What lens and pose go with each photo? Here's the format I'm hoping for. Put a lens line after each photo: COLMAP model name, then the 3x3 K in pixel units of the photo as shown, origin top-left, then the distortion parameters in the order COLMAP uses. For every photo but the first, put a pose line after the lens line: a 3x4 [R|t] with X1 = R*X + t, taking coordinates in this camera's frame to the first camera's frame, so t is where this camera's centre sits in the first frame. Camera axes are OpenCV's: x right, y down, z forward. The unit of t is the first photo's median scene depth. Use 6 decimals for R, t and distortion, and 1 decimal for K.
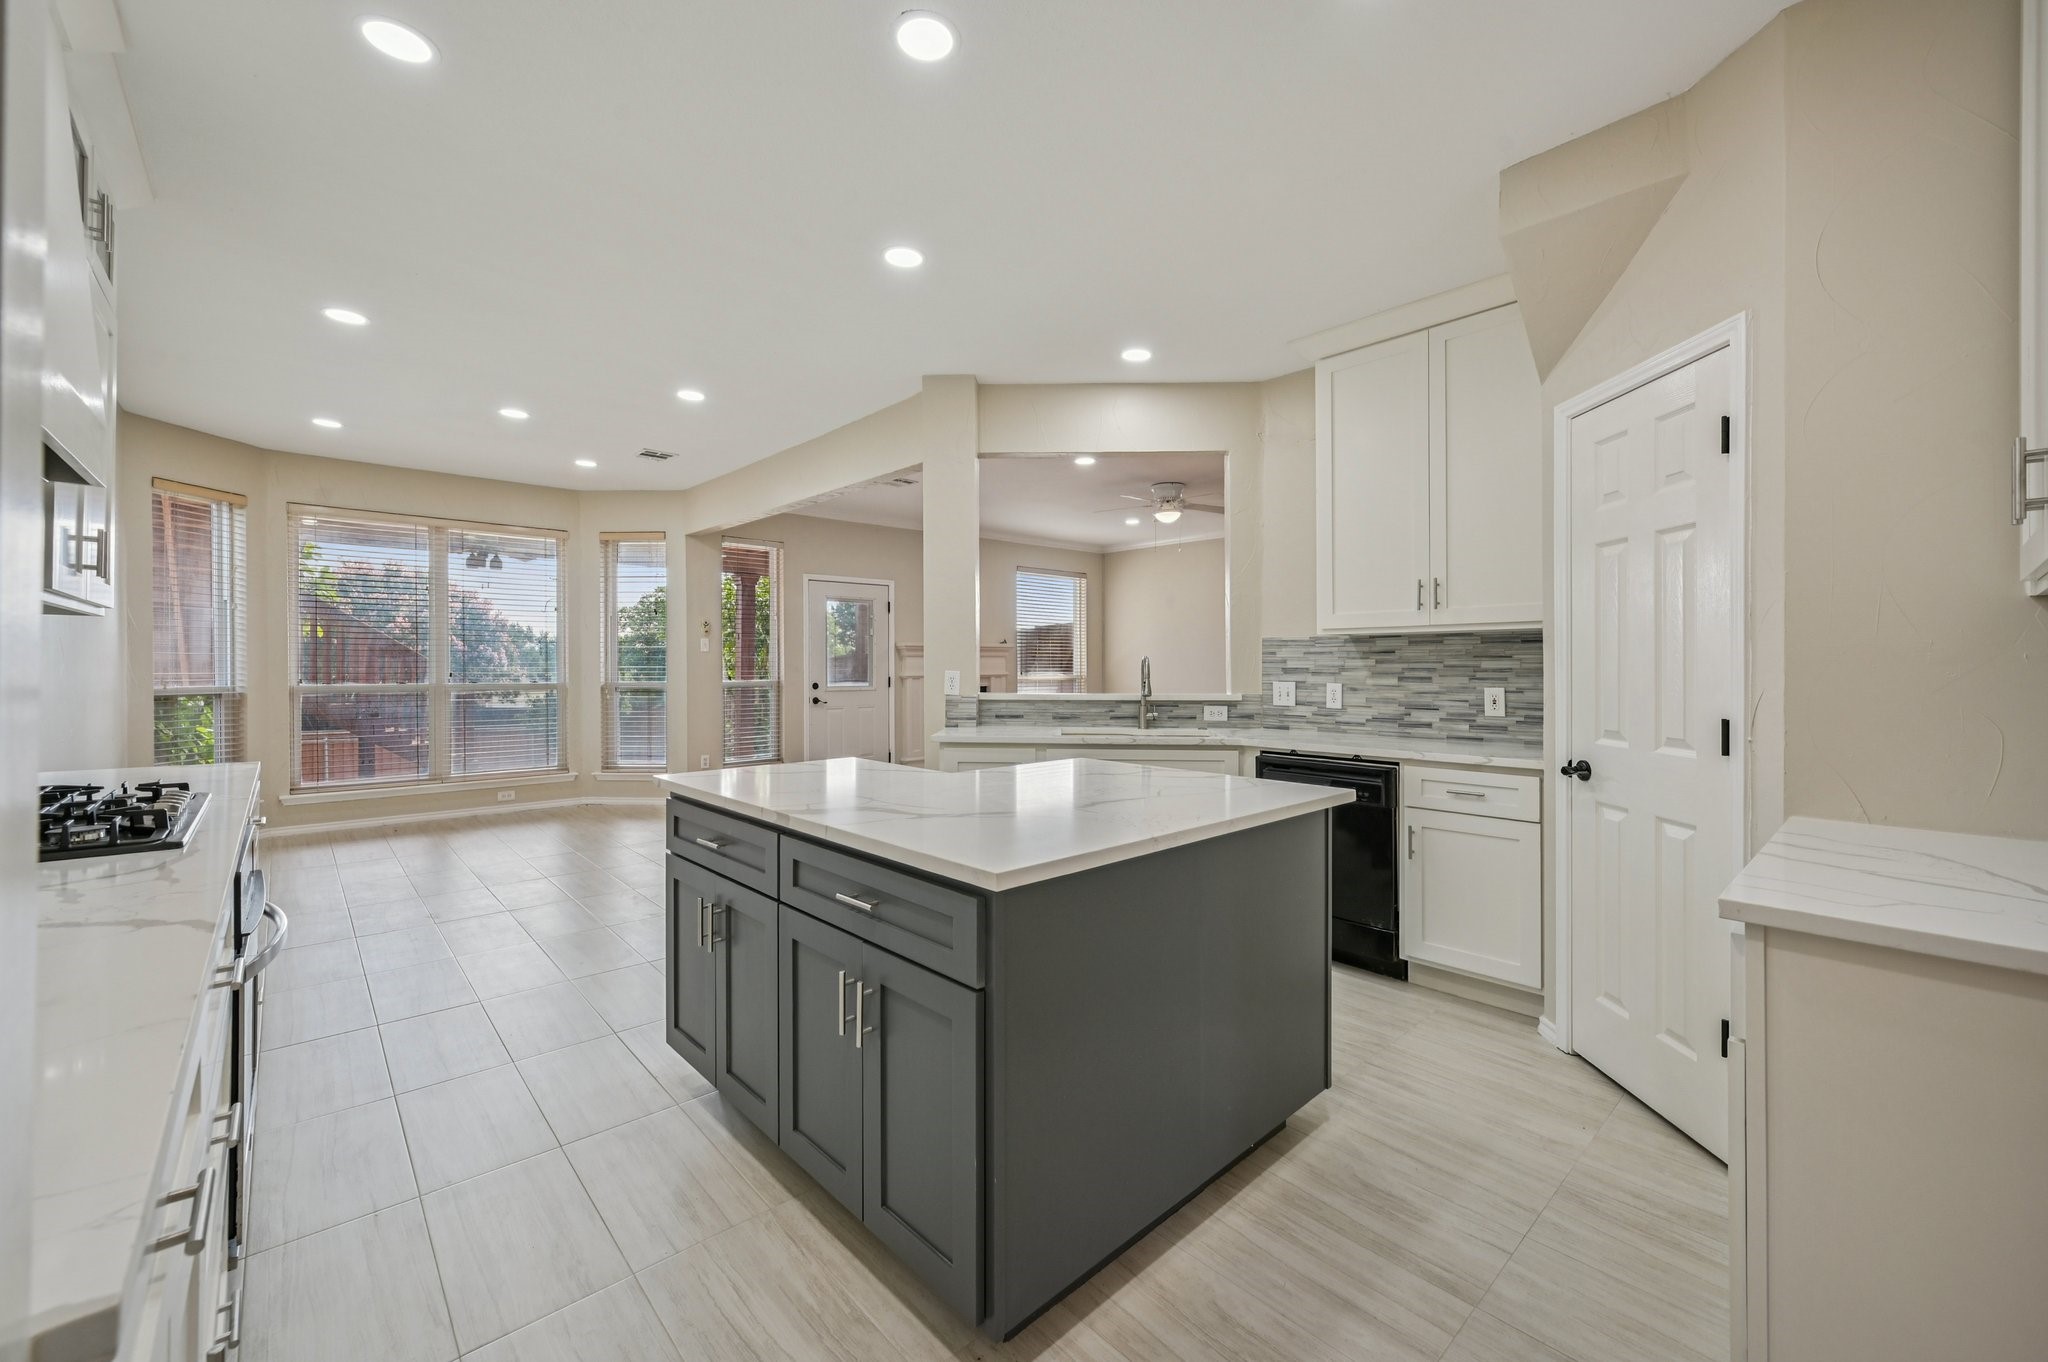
lens RADIAL K [[821.6, 0, 1030.7], [0, 821.6, 667.2], [0, 0, 1]] dist [-0.001630, 0.000403]
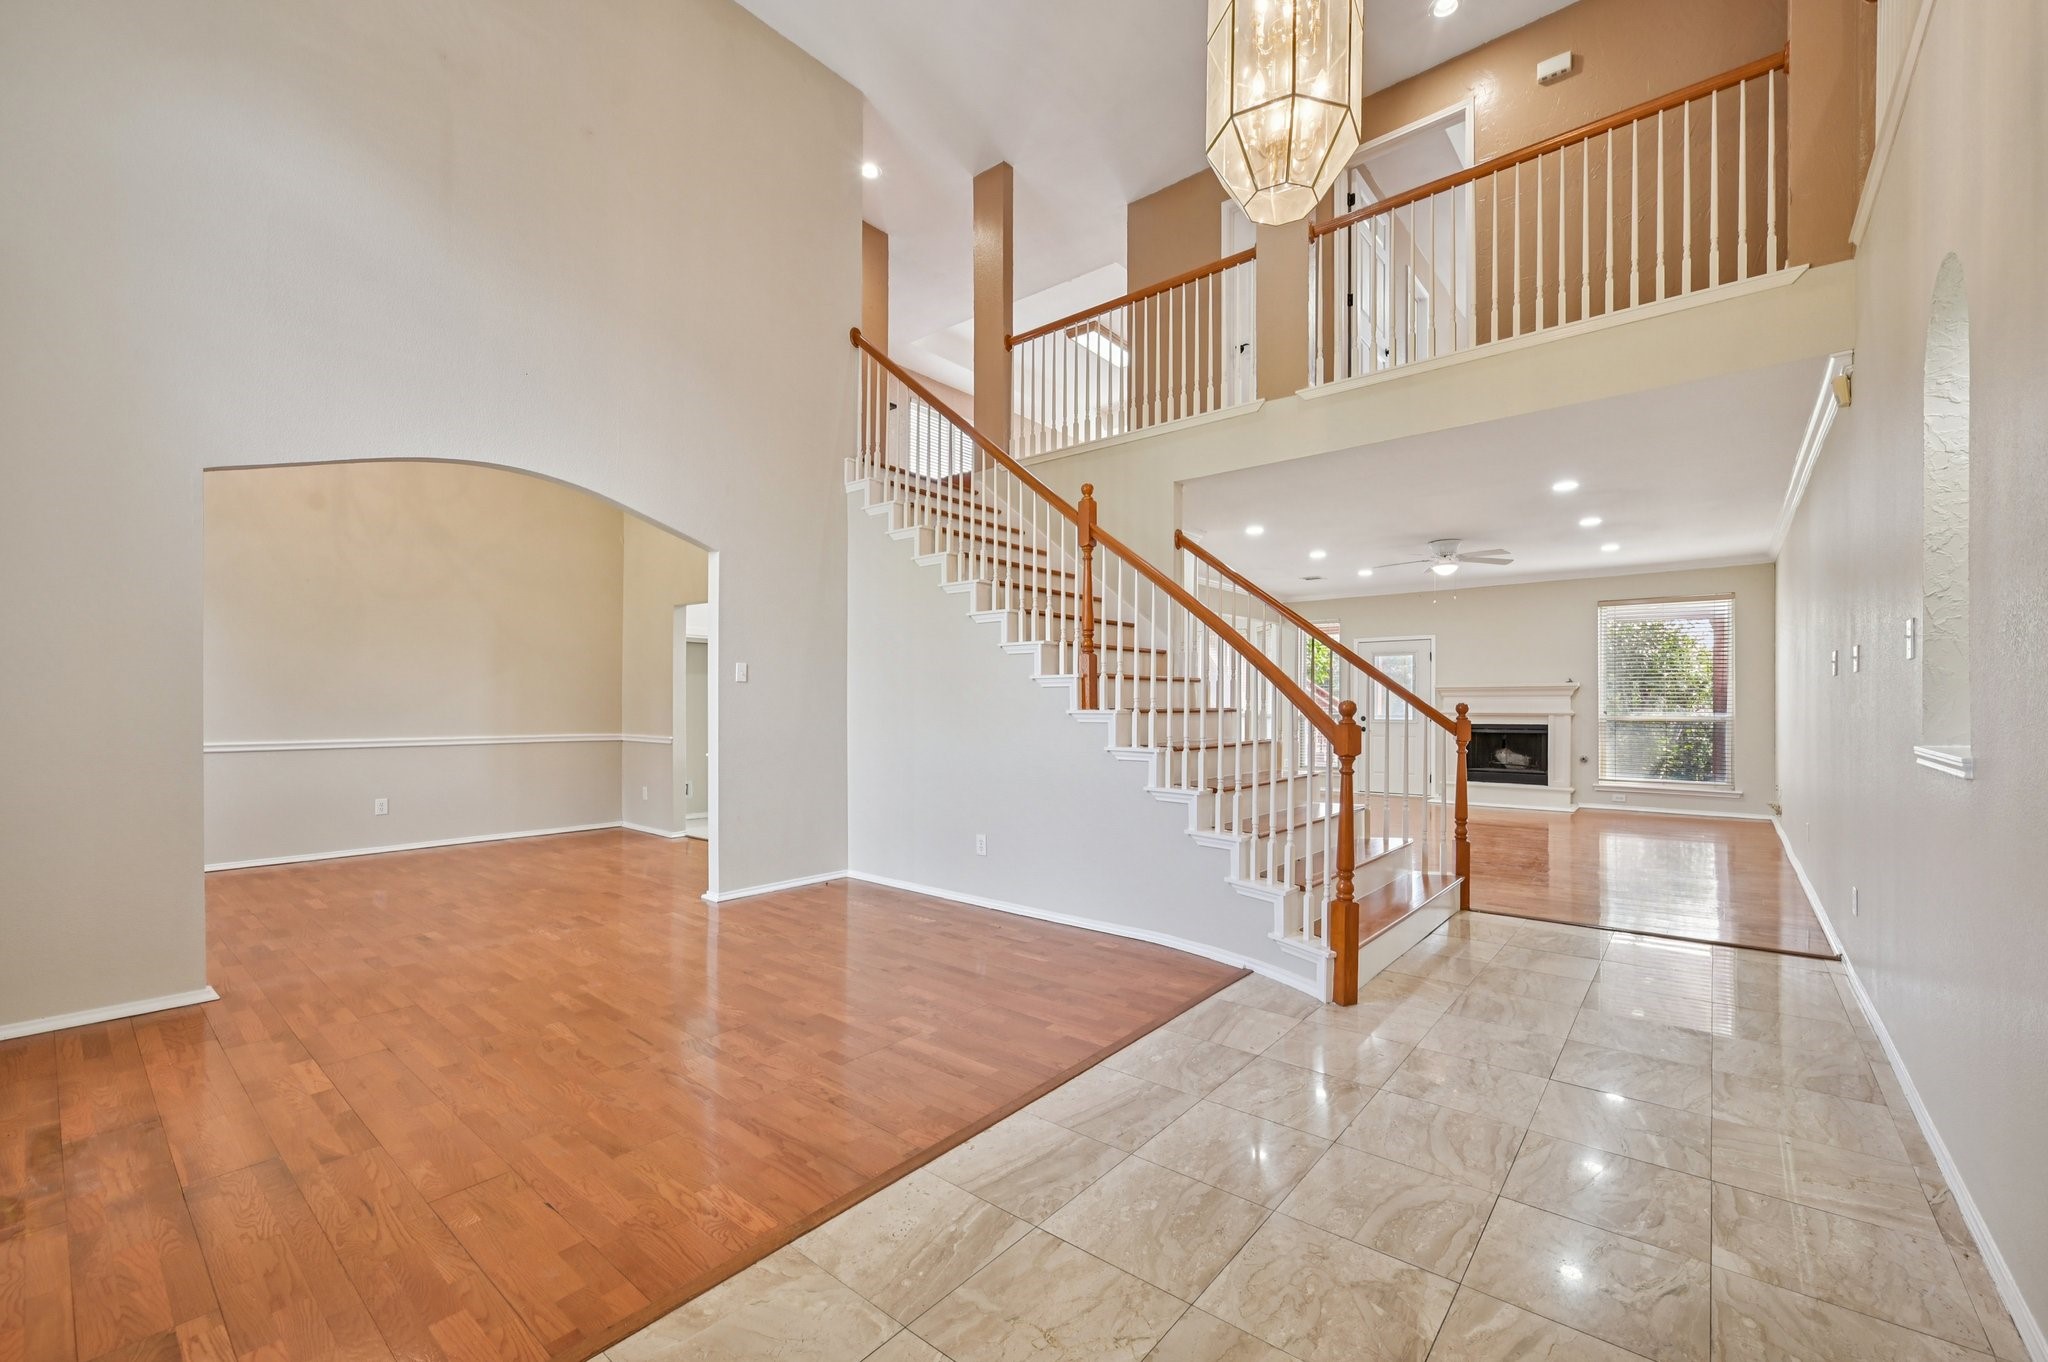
lens RADIAL K [[821.6, 0, 1023.8], [0, 821.6, 700.2], [0, 0, 1]] dist [-0.001630, 0.000403]
pose [[0.127845, -0.005087, -0.991781, 1.581181], [-0.008370, 0.999946, -0.006208, 0.008369], [0.991759, 0.009095, 0.127796, 0.385014]]
